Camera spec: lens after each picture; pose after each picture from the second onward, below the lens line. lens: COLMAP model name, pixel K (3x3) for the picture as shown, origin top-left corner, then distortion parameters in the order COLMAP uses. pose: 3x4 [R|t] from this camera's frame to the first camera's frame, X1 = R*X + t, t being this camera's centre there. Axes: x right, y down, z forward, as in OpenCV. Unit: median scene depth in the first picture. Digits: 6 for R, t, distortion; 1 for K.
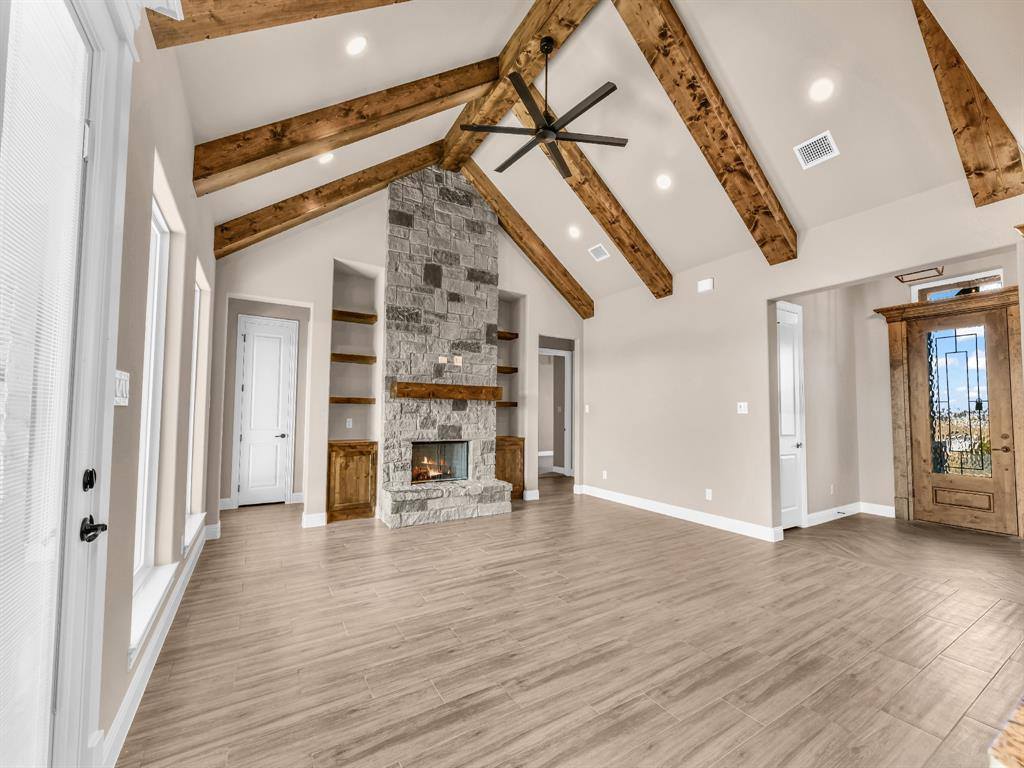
lens RADIAL K [[418.0, 0, 515.1], [0, 418.0, 394.7], [0, 0, 1]] dist [0.002891, 0.000069]
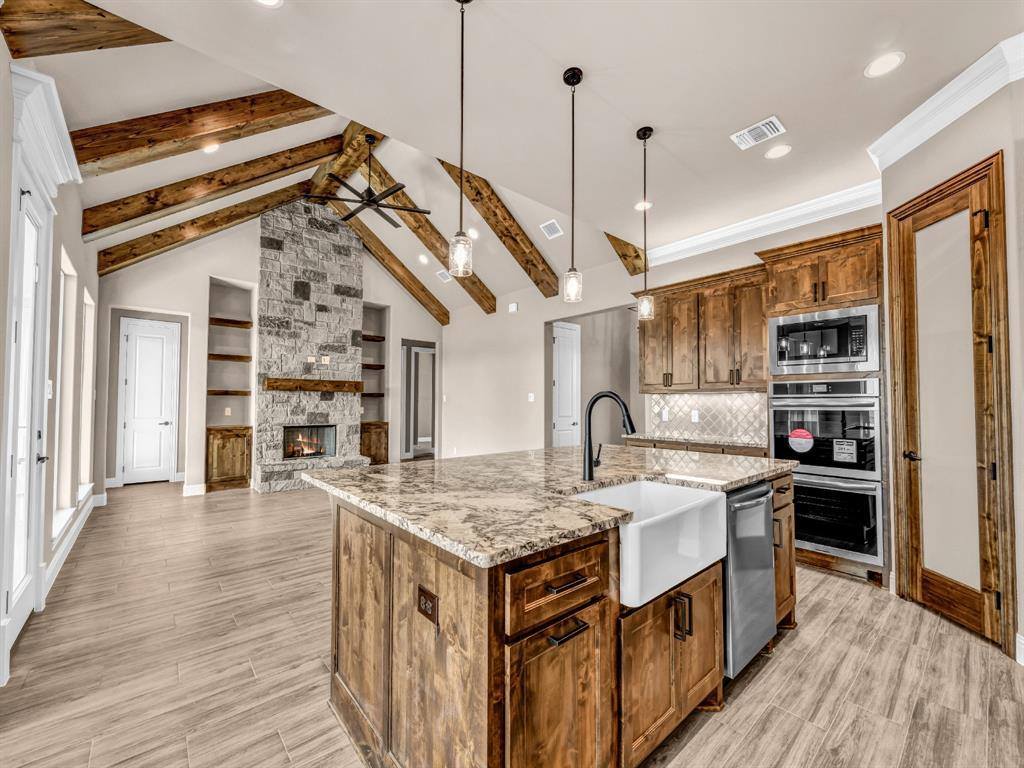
lens RADIAL K [[419.8, 0, 517.3], [0, 419.8, 392.3], [0, 0, 1]] dist [0.000503, -0.000313]
pose [[0.985533, -0.001860, 0.169476, 0.221514], [-0.001387, 0.999818, 0.019041, -0.011534], [-0.169480, -0.019001, 0.985350, -0.332399]]
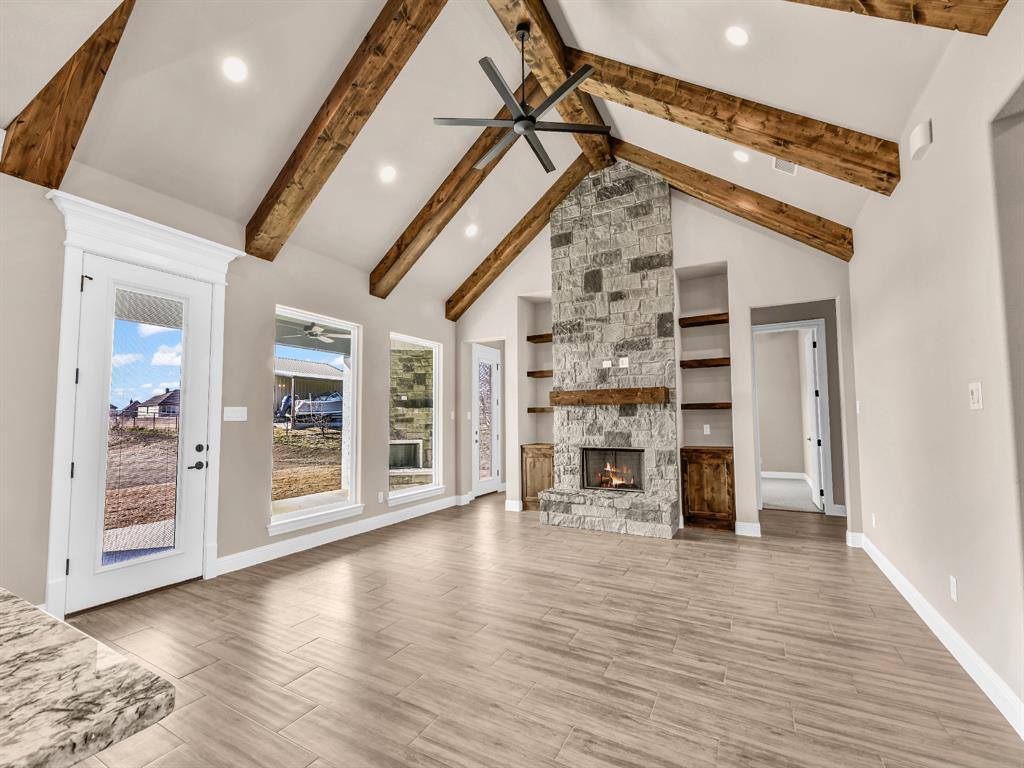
lens RADIAL K [[428.3, 0, 513.0], [0, 428.3, 396.5], [0, 0, 1]] dist [0.000650, -0.000108]
pose [[0.489384, -0.063201, -0.869775, 0.596160], [0.053988, 0.997653, -0.042117, 0.022055], [0.870396, -0.026346, 0.491648, 0.332076]]
